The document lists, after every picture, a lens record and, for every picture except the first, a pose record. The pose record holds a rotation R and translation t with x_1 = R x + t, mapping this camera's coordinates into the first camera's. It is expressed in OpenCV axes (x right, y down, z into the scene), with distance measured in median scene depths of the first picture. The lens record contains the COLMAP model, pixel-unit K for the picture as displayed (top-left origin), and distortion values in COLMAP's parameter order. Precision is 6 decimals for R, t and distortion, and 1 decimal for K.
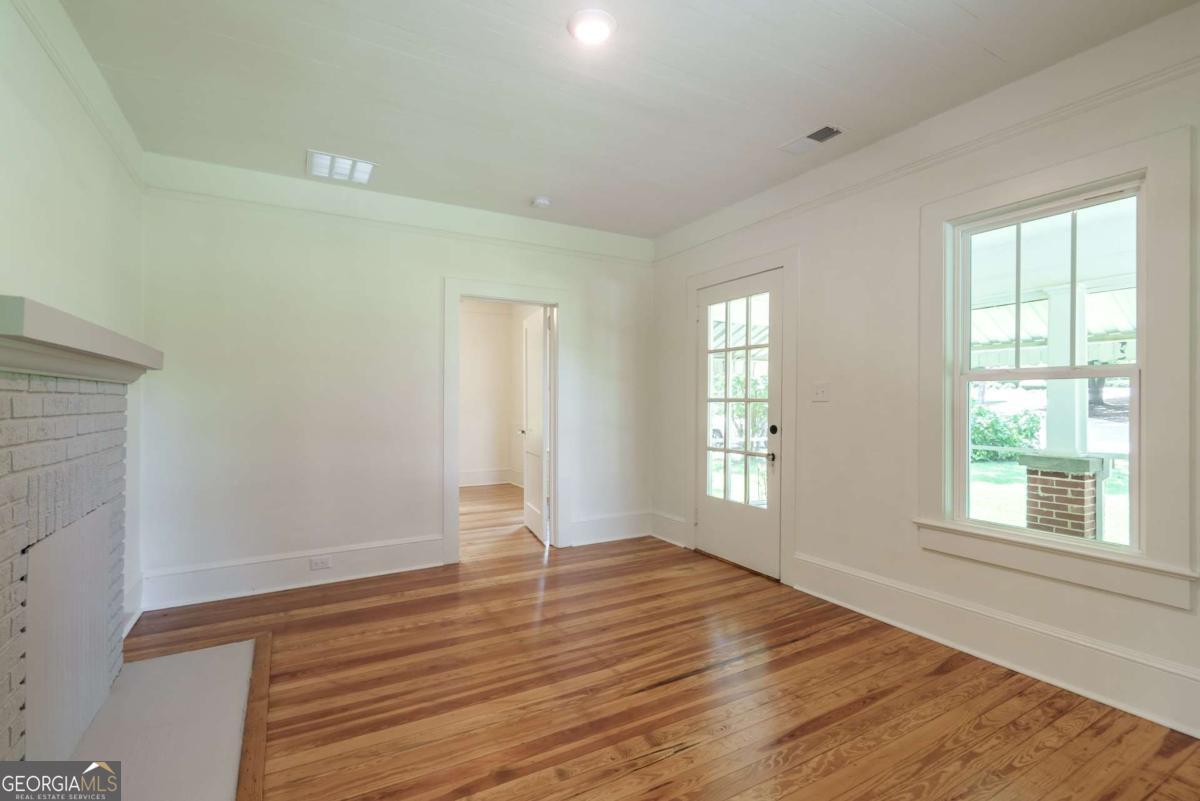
lens RADIAL K [[552.1, 0, 601.2], [0, 552.1, 398.5], [0, 0, 1]] dist [-0.003580, 0.001494]
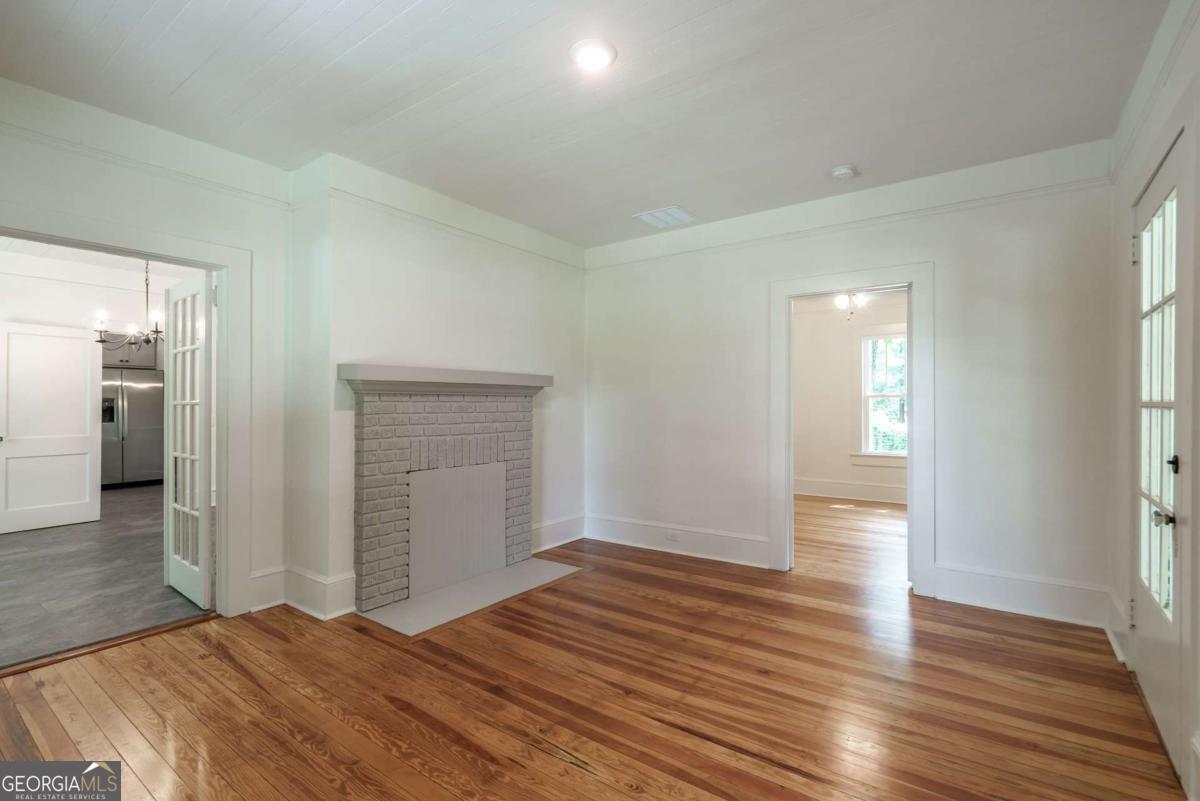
lens RADIAL K [[552.1, 0, 601.0], [0, 552.1, 398.4], [0, 0, 1]] dist [-0.003580, 0.001494]
pose [[0.406164, -0.010911, -0.913735, 0.737428], [0.003182, 0.999940, -0.010526, 0.001178], [0.913795, 0.001368, 0.406174, 0.448952]]
